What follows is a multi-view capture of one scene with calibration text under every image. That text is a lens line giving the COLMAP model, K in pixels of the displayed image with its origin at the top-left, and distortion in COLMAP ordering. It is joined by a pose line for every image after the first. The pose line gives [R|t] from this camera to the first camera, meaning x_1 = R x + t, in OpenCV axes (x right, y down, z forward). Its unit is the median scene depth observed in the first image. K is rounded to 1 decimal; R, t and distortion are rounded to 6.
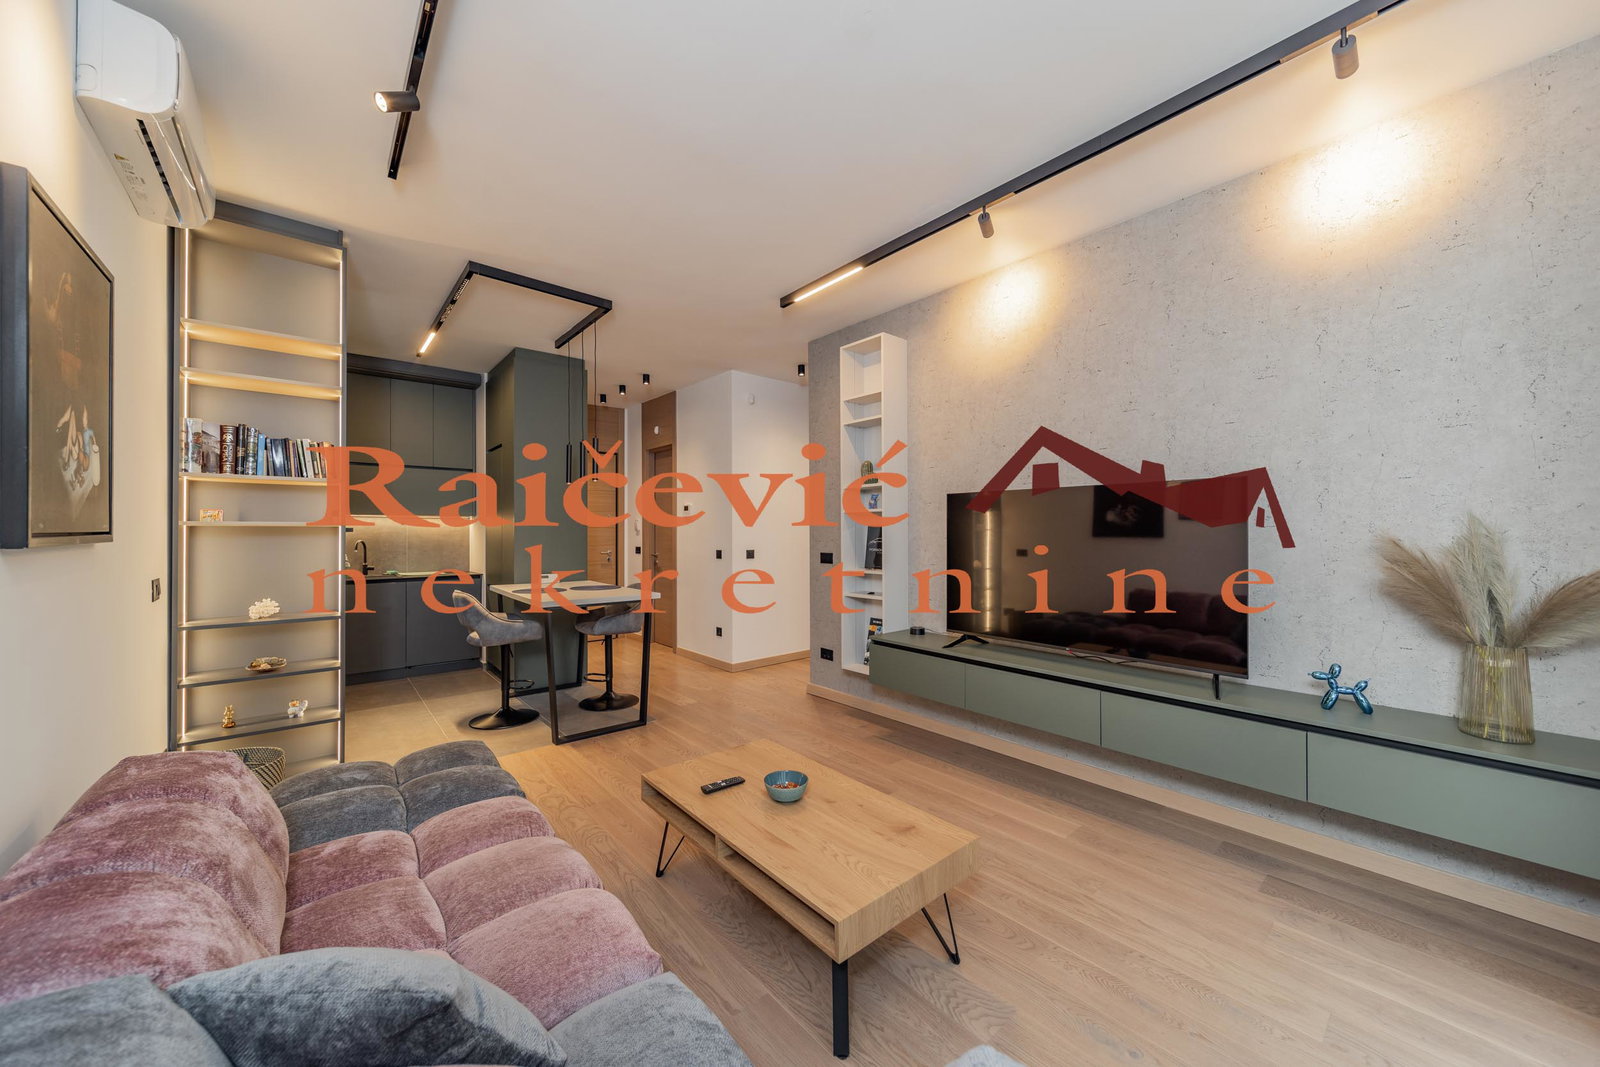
lens RADIAL K [[564.6, 0, 787.6], [0, 564.6, 535.2], [0, 0, 1]] dist [-0.000474, -0.000602]
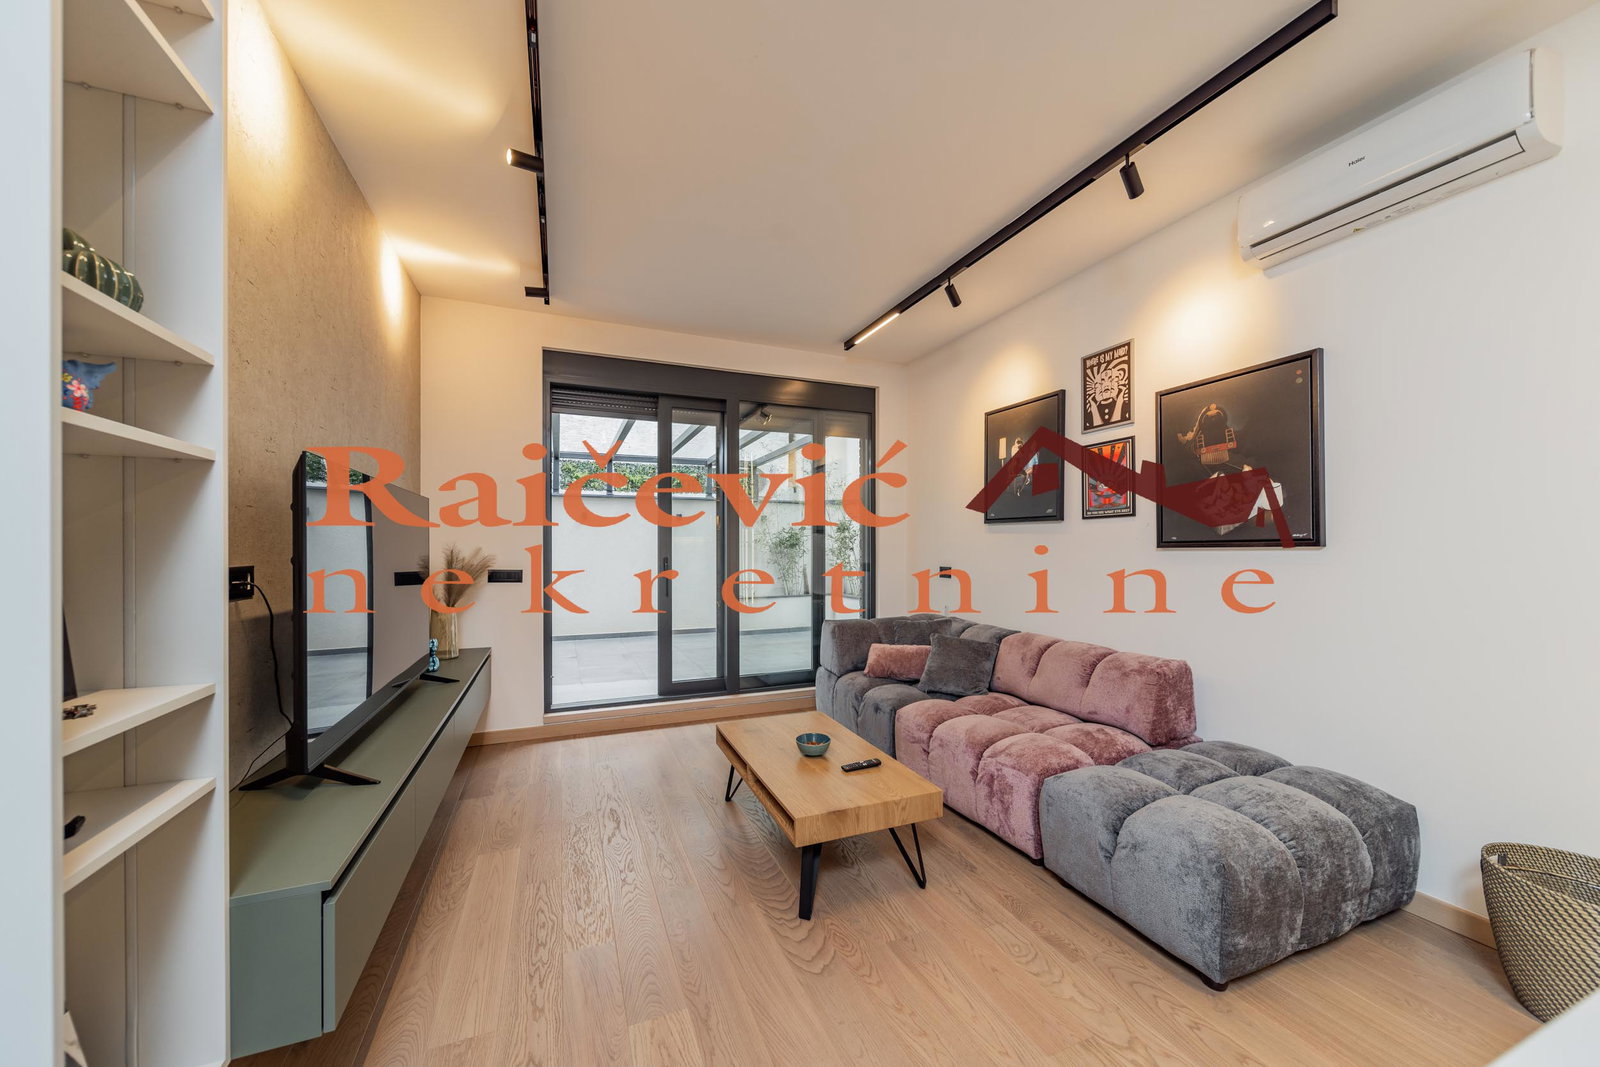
lens RADIAL K [[564.6, 0, 800.1], [0, 564.6, 555.7], [0, 0, 1]] dist [-0.000474, -0.000602]
pose [[-0.957724, 0.000900, 0.287688, -0.184255], [0.006760, 0.999789, 0.019374, 0.000201], [-0.287610, 0.020500, -0.957528, 1.220168]]
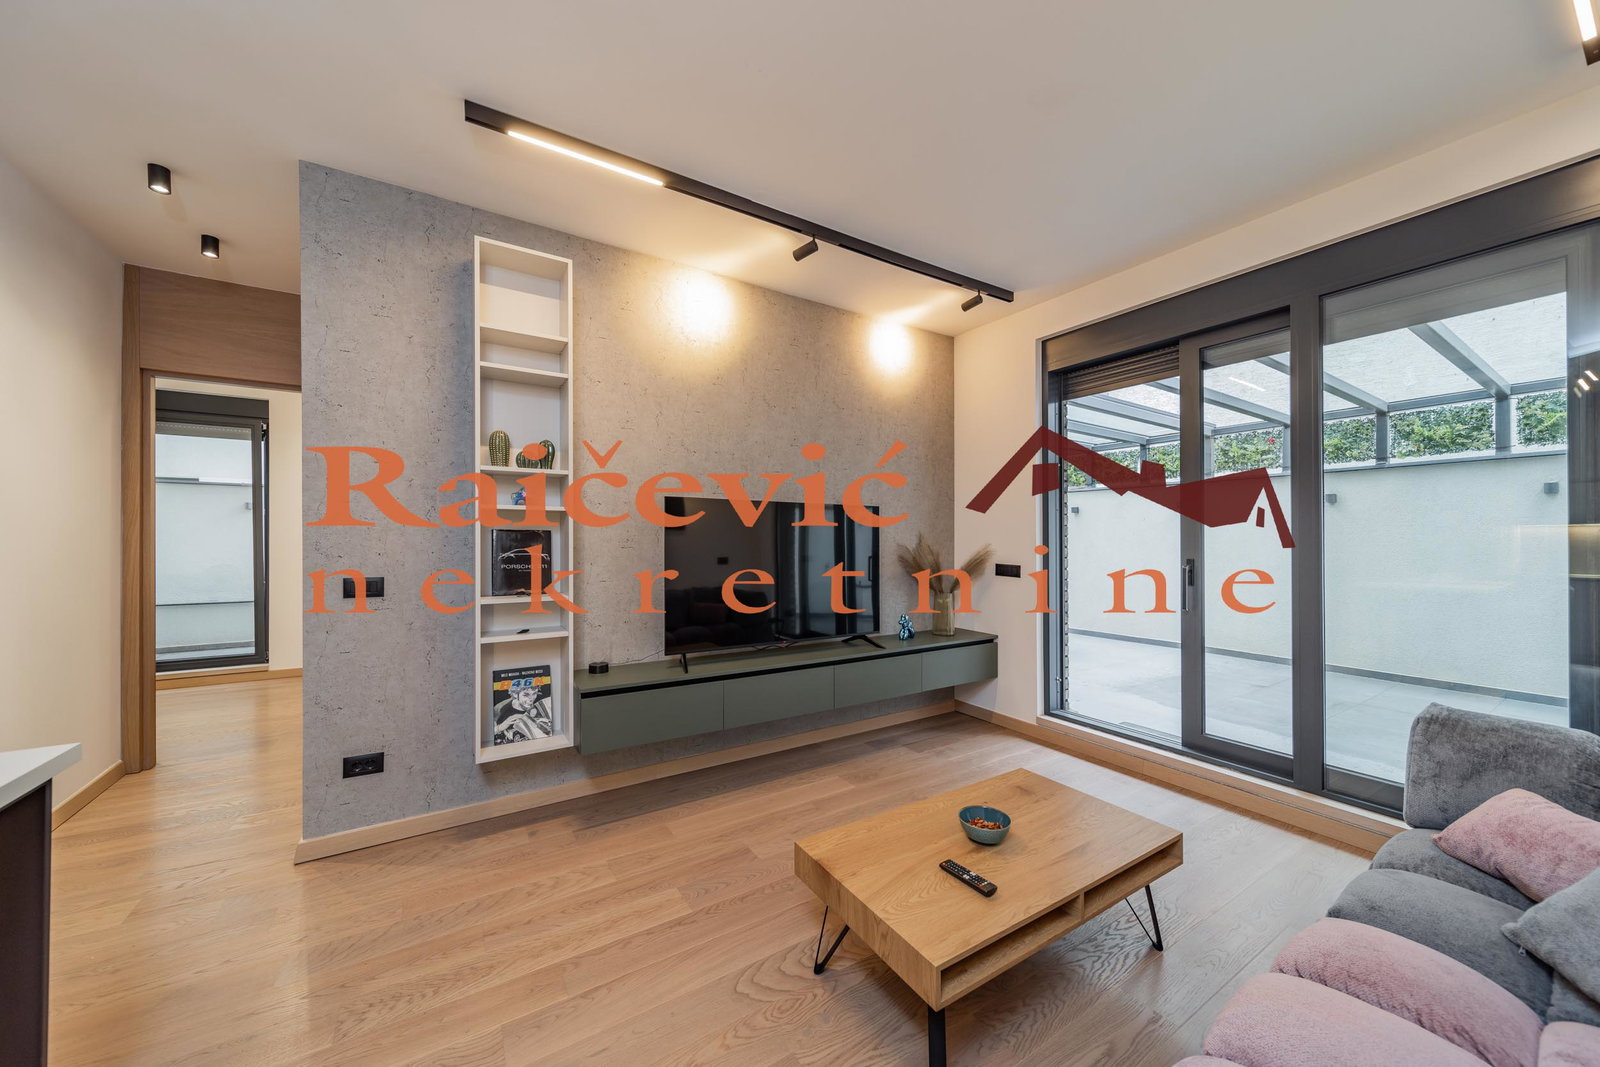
lens RADIAL K [[564.6, 0, 791.0], [0, 564.6, 542.8], [0, 0, 1]] dist [-0.000474, -0.000602]
pose [[0.143861, -0.000659, 0.989598, -0.513721], [0.003957, 0.999992, 0.000091, -0.001672], [-0.989590, 0.003903, 0.143862, 0.647532]]
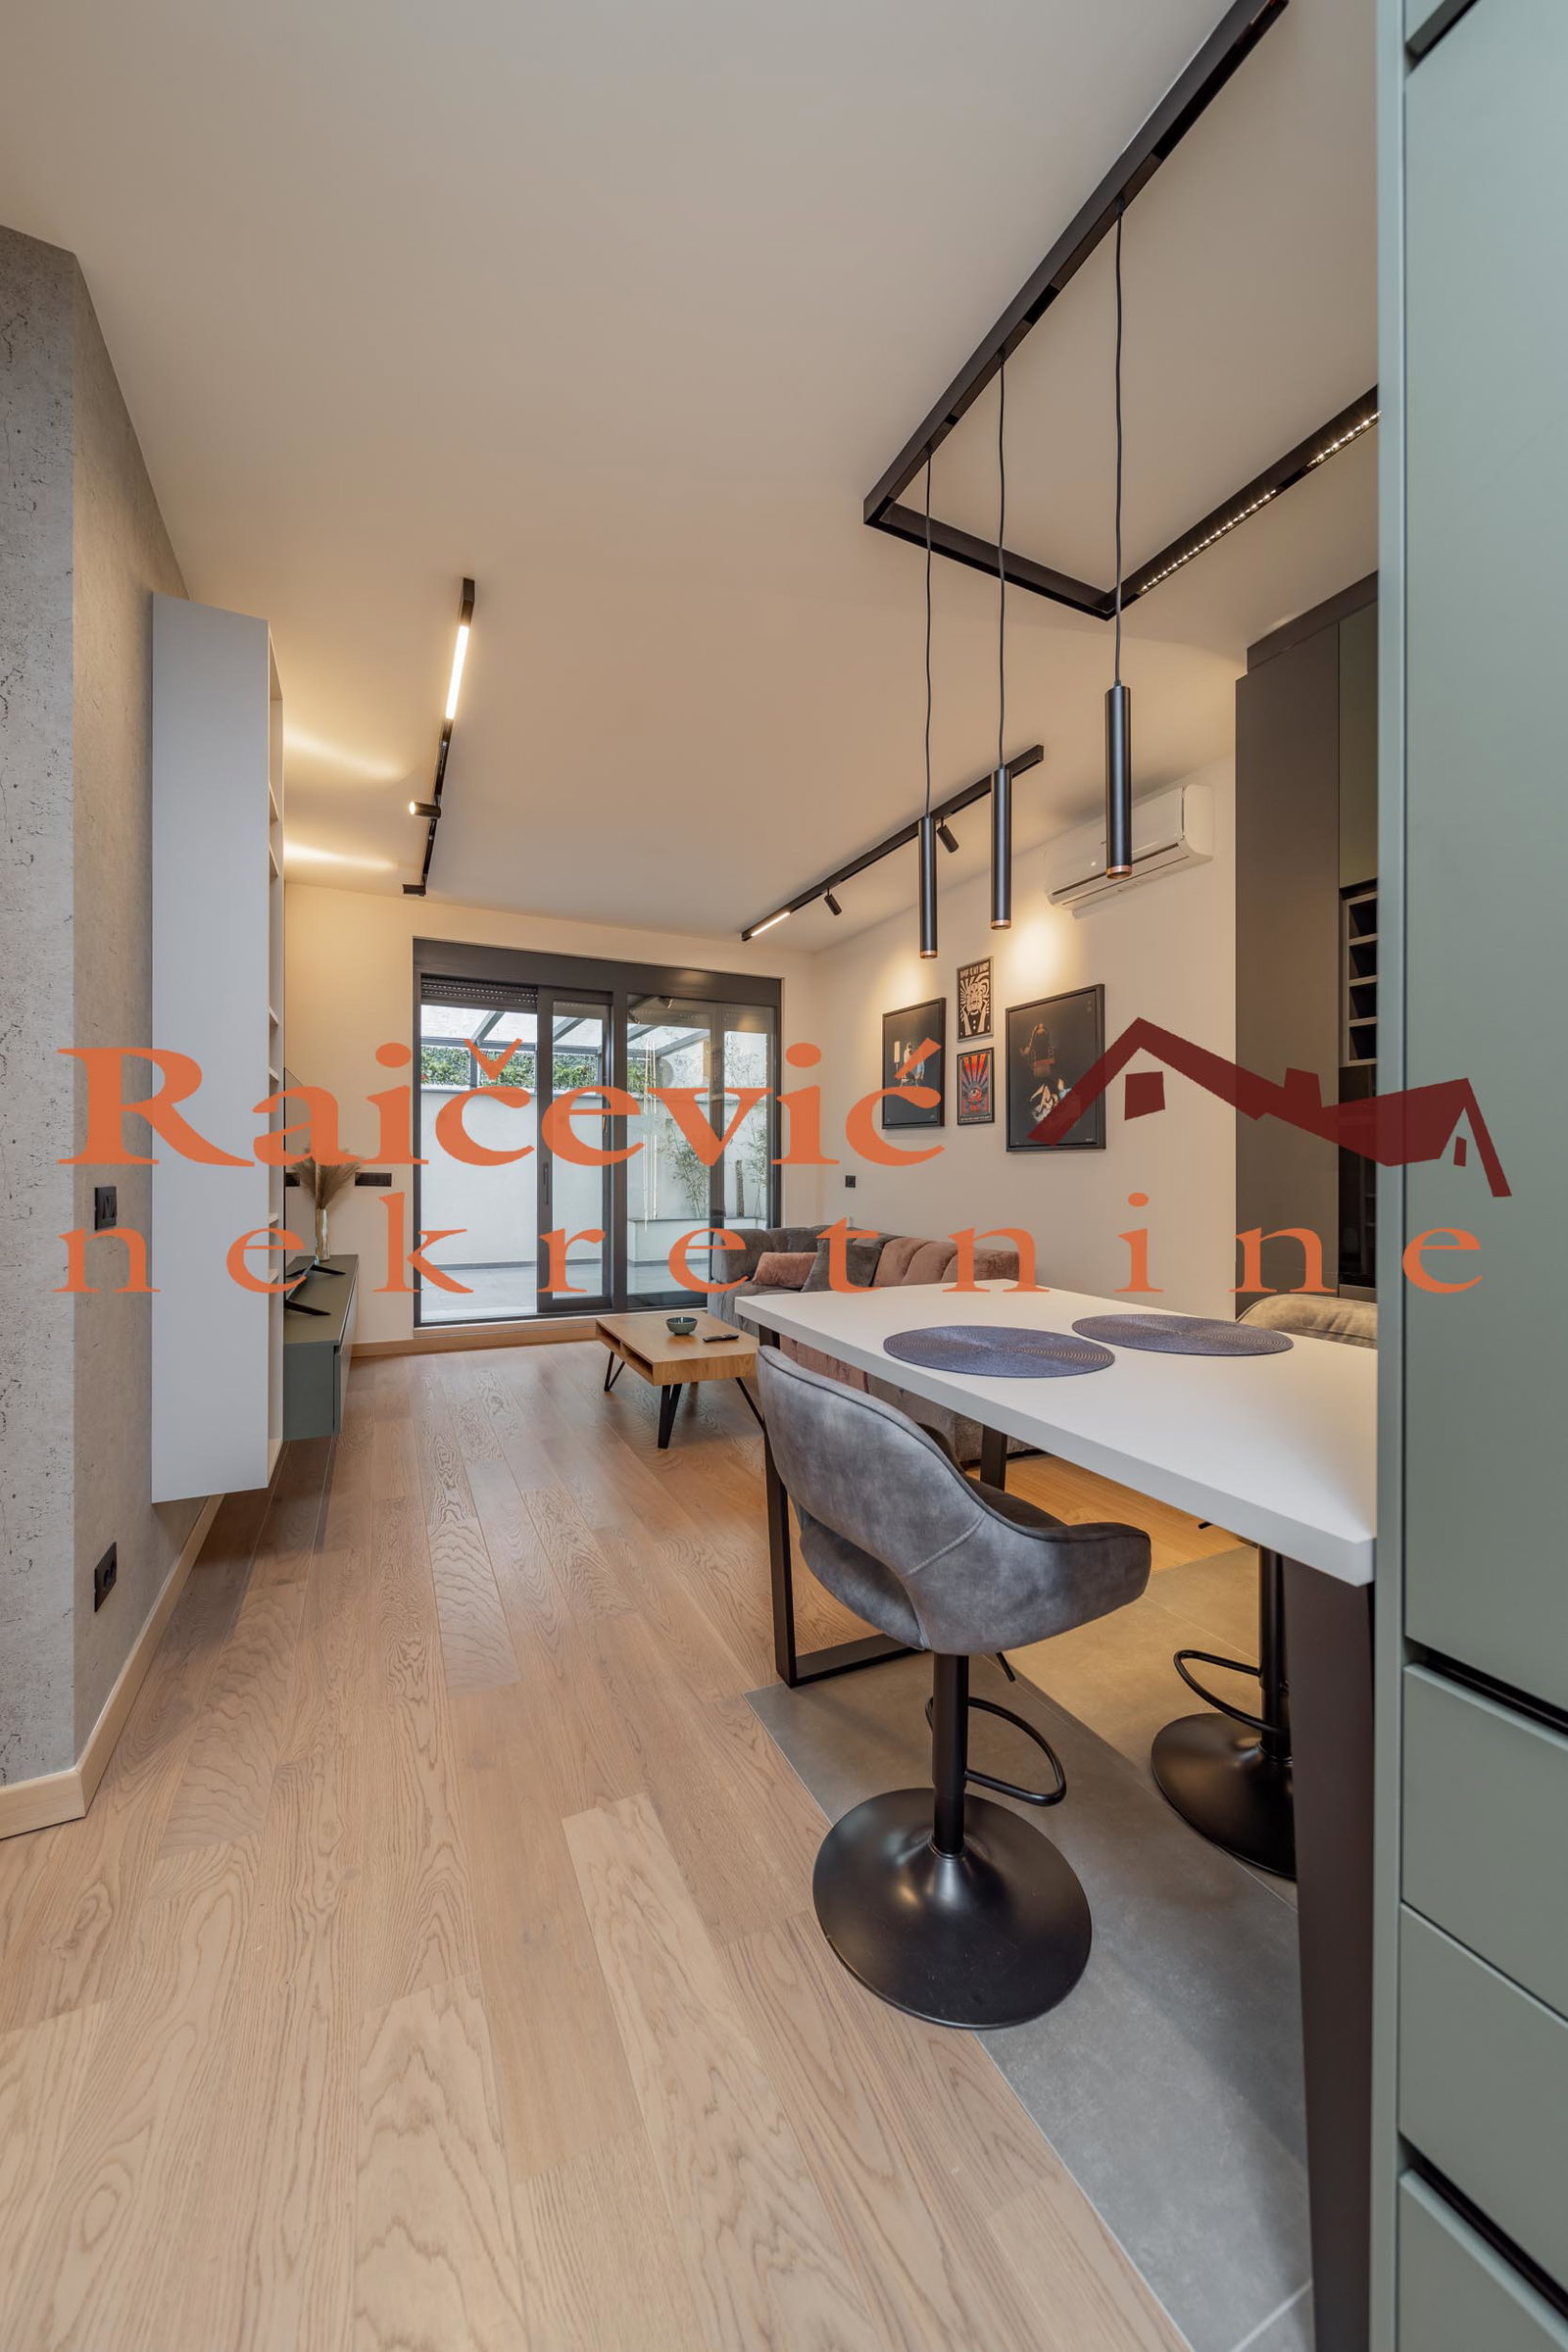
lens RADIAL K [[830.0, 0, 796.5], [0, 830.0, 1190.8], [0, 0, 1]] dist [-0.000474, -0.000602]
pose [[-0.973855, -0.008630, 0.227007, -0.412262], [-0.000787, 0.999400, 0.034619, 0.023567], [-0.227170, 0.033535, -0.973278, 1.624203]]
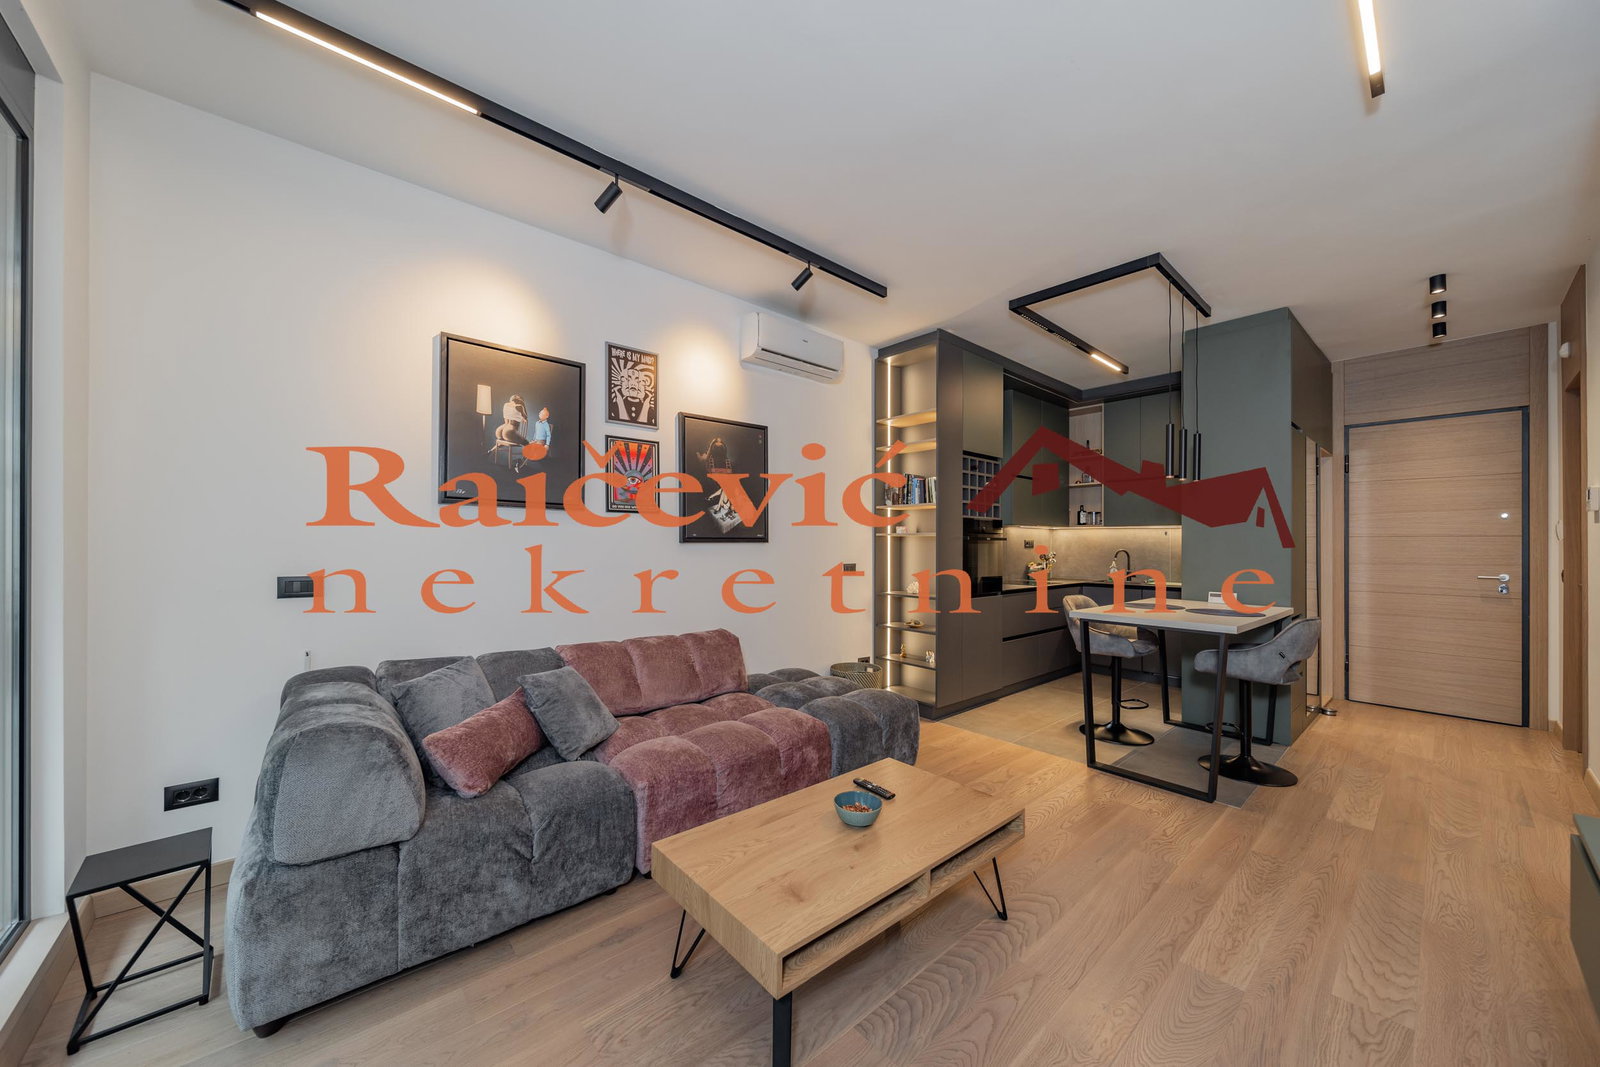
lens RADIAL K [[564.6, 0, 783.0], [0, 564.6, 543.5], [0, 0, 1]] dist [-0.000474, -0.000602]
pose [[0.013887, 0.001235, -0.999903, 0.508548], [-0.011994, 0.999928, 0.001068, 0.006546], [0.999832, 0.011978, 0.013901, 0.477079]]
